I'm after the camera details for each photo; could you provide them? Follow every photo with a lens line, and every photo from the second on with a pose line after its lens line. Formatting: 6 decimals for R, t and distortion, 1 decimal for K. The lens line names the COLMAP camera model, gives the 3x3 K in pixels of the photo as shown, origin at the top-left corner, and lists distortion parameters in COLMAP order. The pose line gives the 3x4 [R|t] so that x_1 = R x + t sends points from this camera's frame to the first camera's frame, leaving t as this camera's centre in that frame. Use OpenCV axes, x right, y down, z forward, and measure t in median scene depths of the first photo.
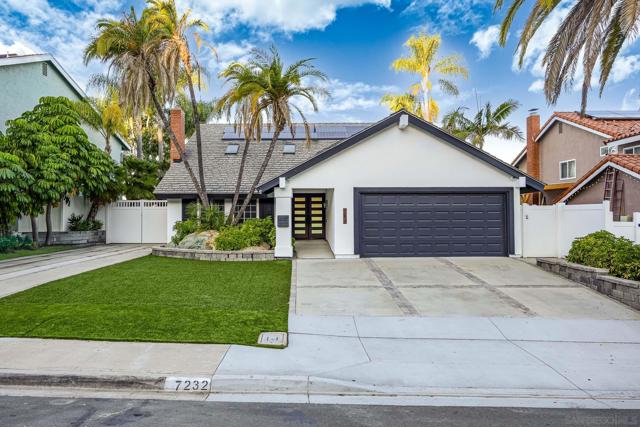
lens RADIAL K [[440.3, 0, 320.0], [0, 440.3, 213.5], [0, 0, 1]] dist [-0.010781, -0.001899]
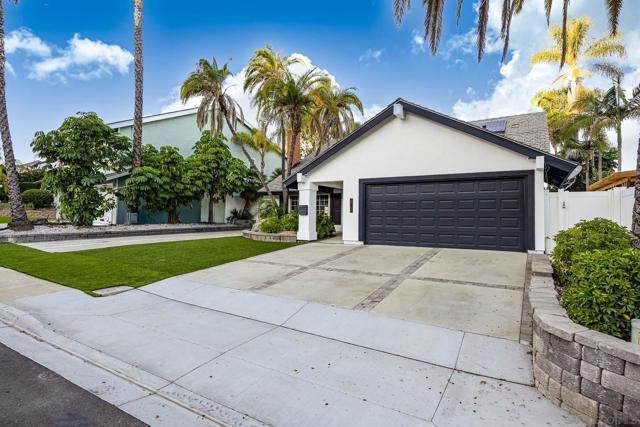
lens RADIAL K [[350.8, 0, 320.0], [0, 350.8, 213.5], [0, 0, 1]] dist [0.004009, -0.000291]
pose [[0.850286, 0.005112, -0.526297, 0.449480], [-0.008408, 0.999957, -0.003872, 0.029647], [0.526254, 0.007717, 0.850292, 0.215770]]
